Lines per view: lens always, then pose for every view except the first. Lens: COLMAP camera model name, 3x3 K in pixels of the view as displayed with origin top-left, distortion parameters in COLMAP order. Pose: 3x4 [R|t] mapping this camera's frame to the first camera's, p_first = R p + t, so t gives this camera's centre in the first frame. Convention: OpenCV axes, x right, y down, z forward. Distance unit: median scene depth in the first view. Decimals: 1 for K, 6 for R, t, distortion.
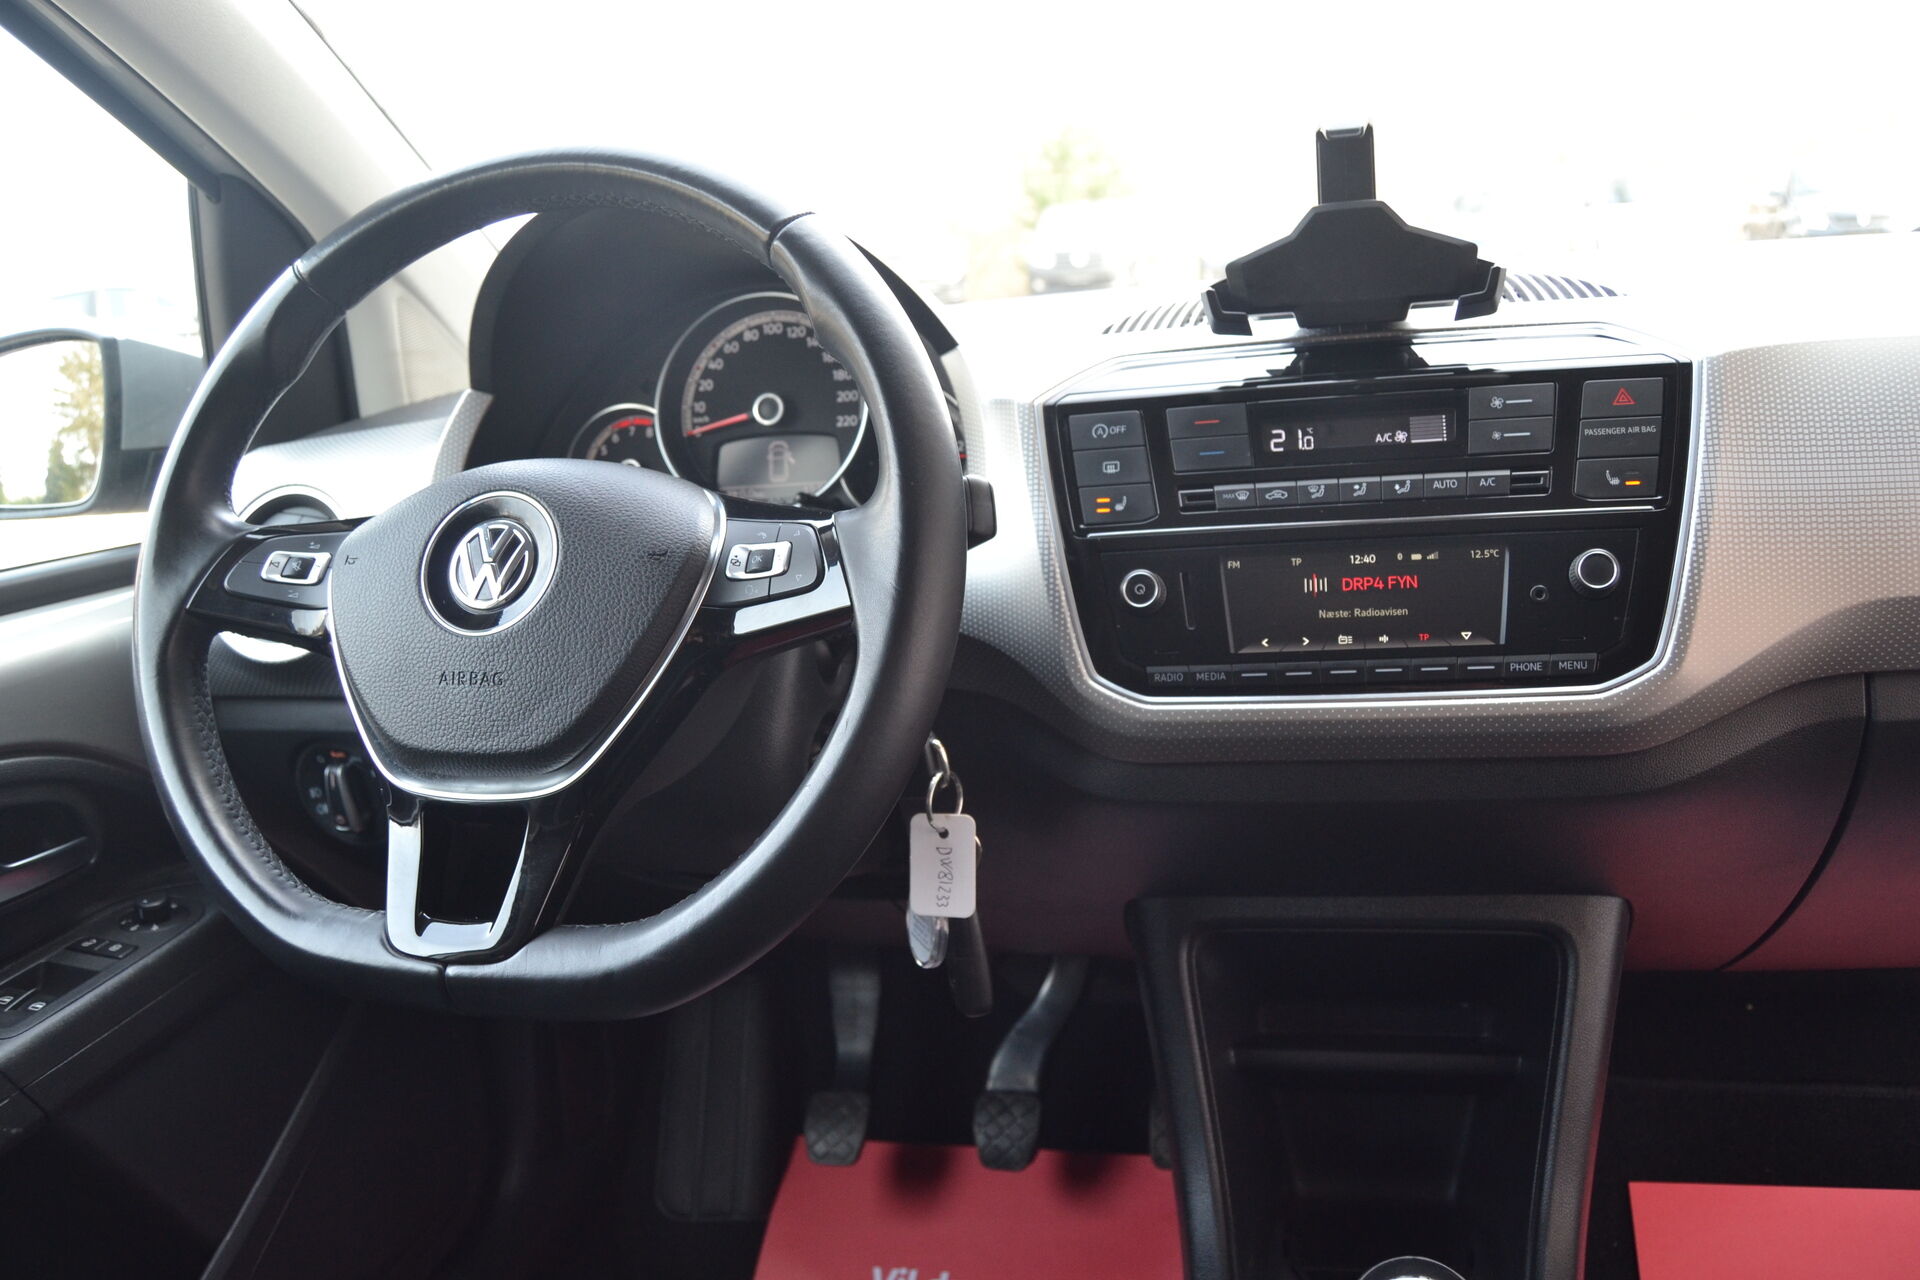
lens RADIAL K [[1531.1, 0, 939.5], [0, 1531.1, 649.8], [0, 0, 1]] dist [-0.104074, 0.042275]
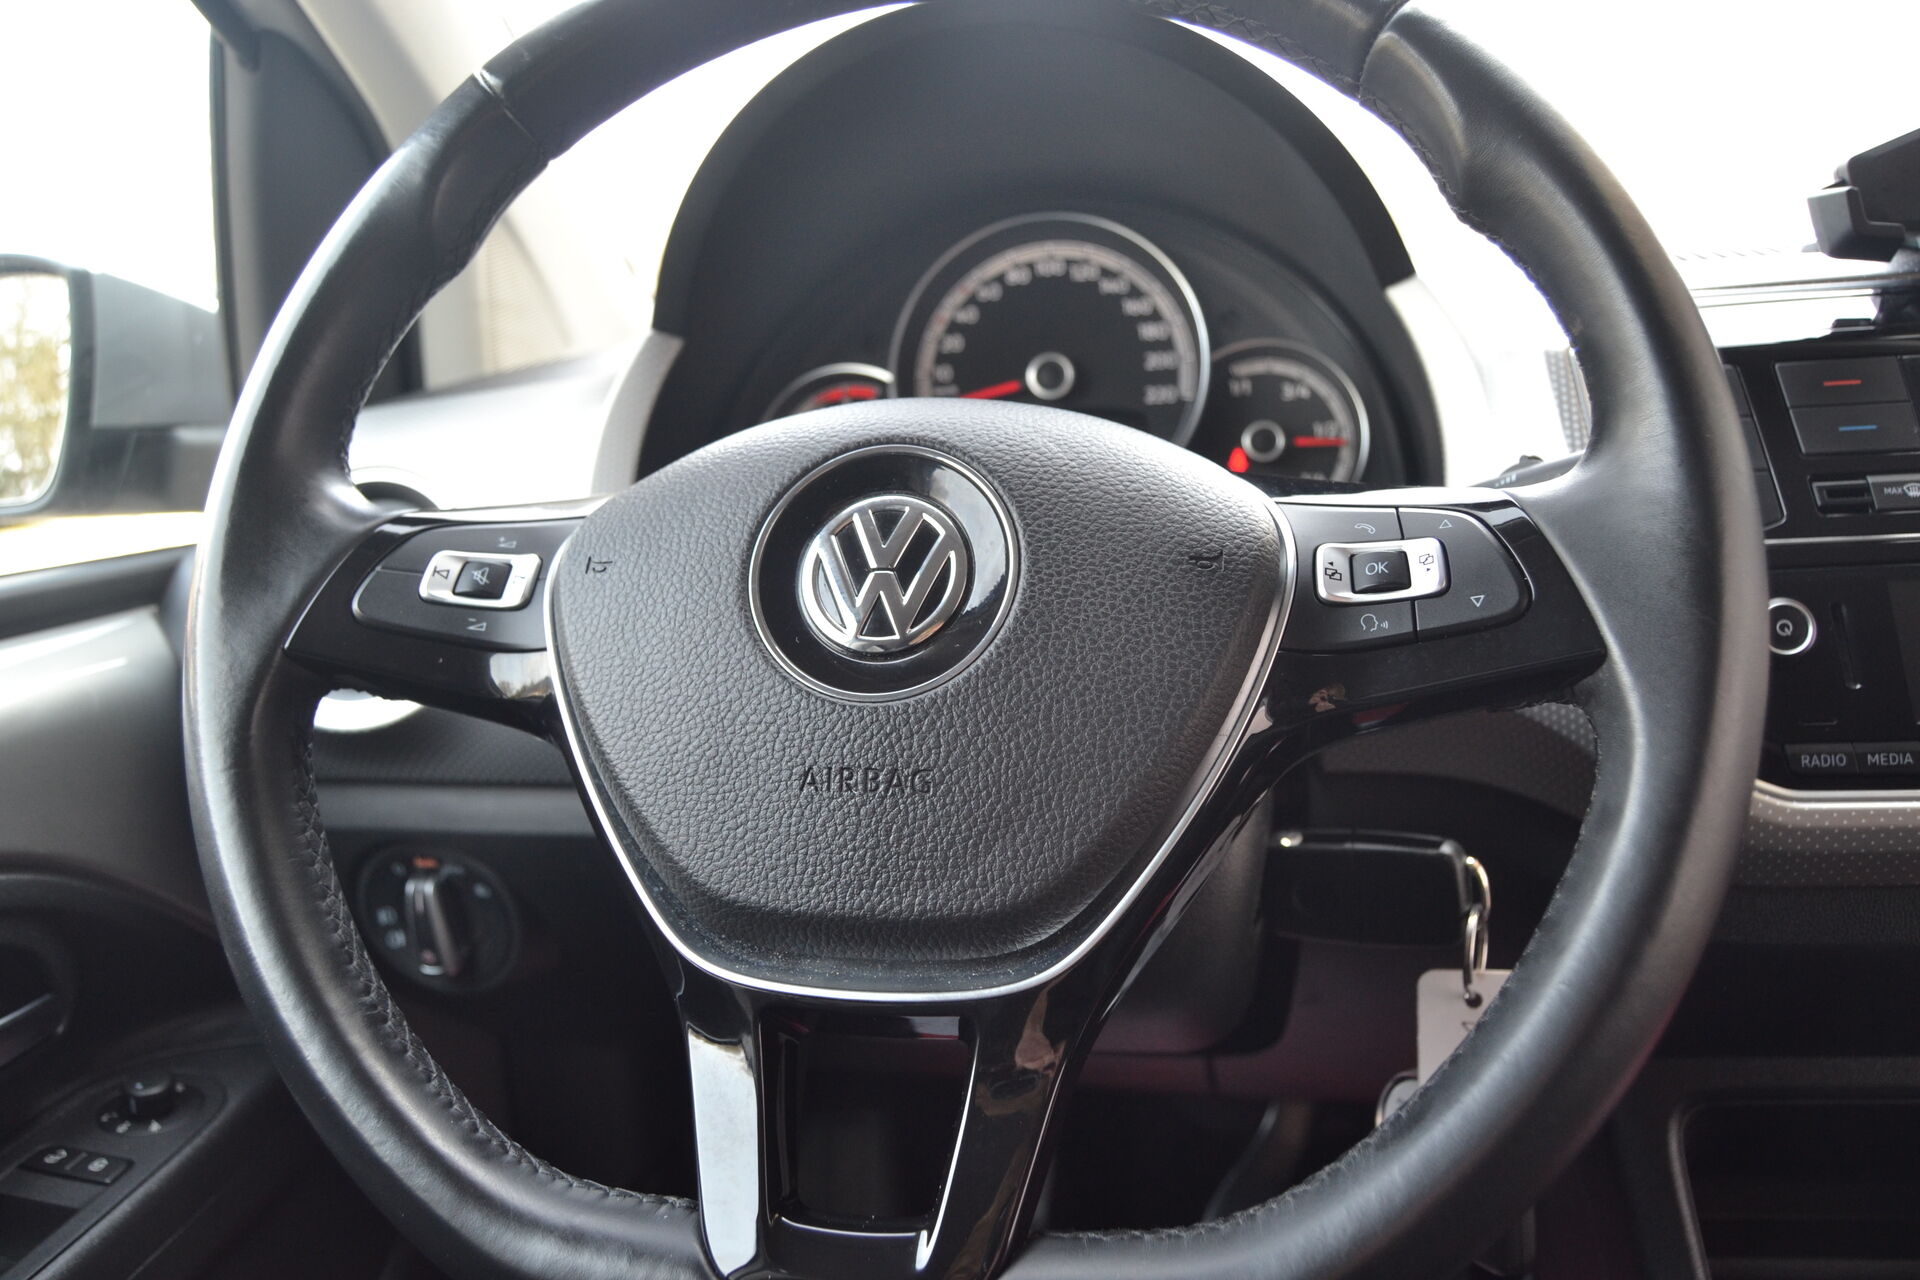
lens RADIAL K [[1531.1, 0, 955.6], [0, 1531.1, 642.1], [0, 0, 1]] dist [-0.104074, 0.042275]
pose [[0.997477, 0.005128, 0.070810, -0.271653], [-0.002671, 0.999392, -0.034752, -0.010116], [-0.070945, 0.034475, 0.996884, 0.383856]]
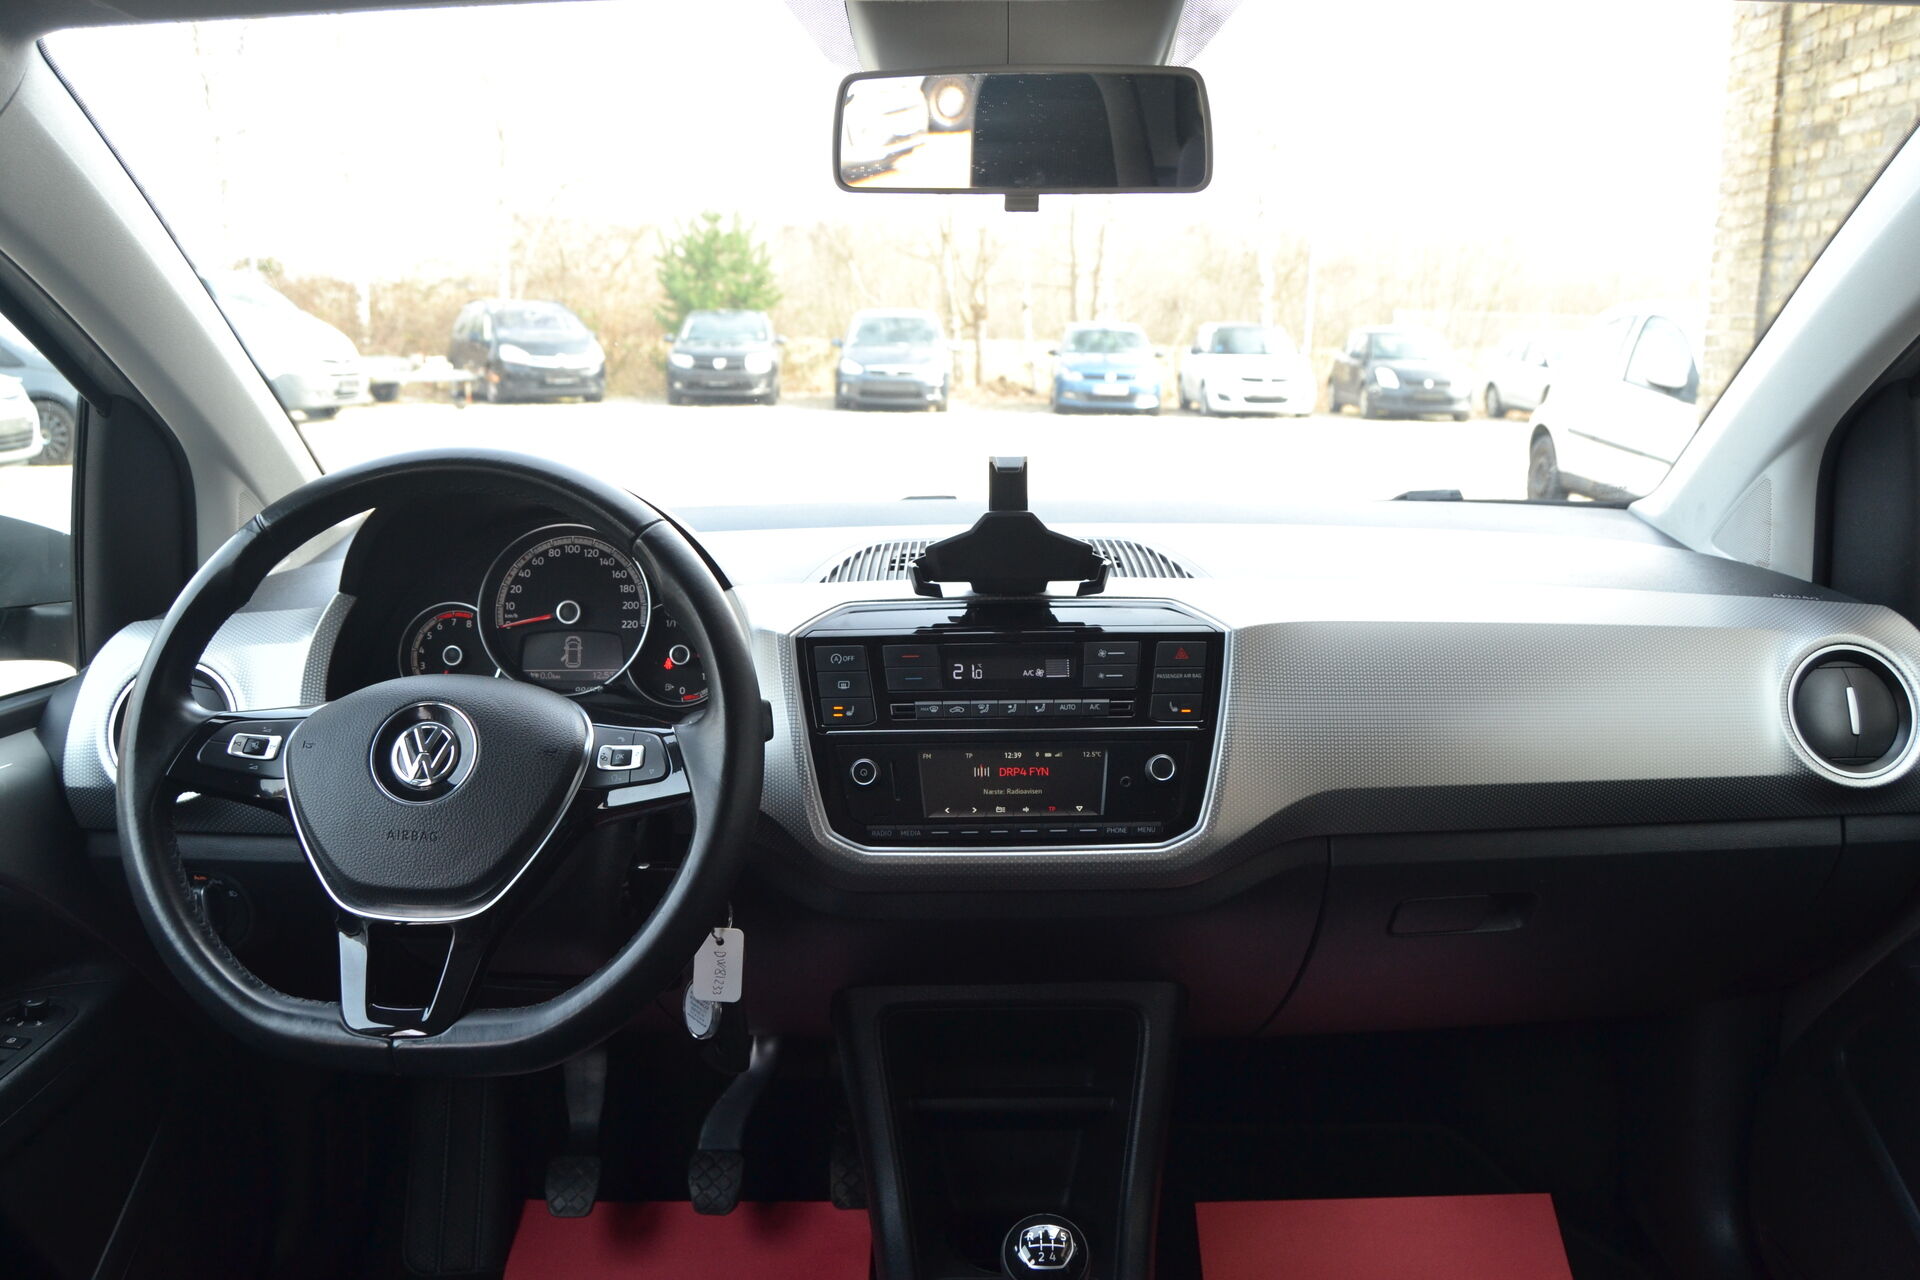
lens RADIAL K [[1531.1, 0, 962.5], [0, 1531.1, 649.7], [0, 0, 1]] dist [-0.104074, 0.042275]
pose [[0.966308, 0.036689, 0.254761, -0.152987], [-0.020118, 0.997527, -0.067346, -0.059929], [-0.256602, 0.059952, 0.964656, -0.434793]]
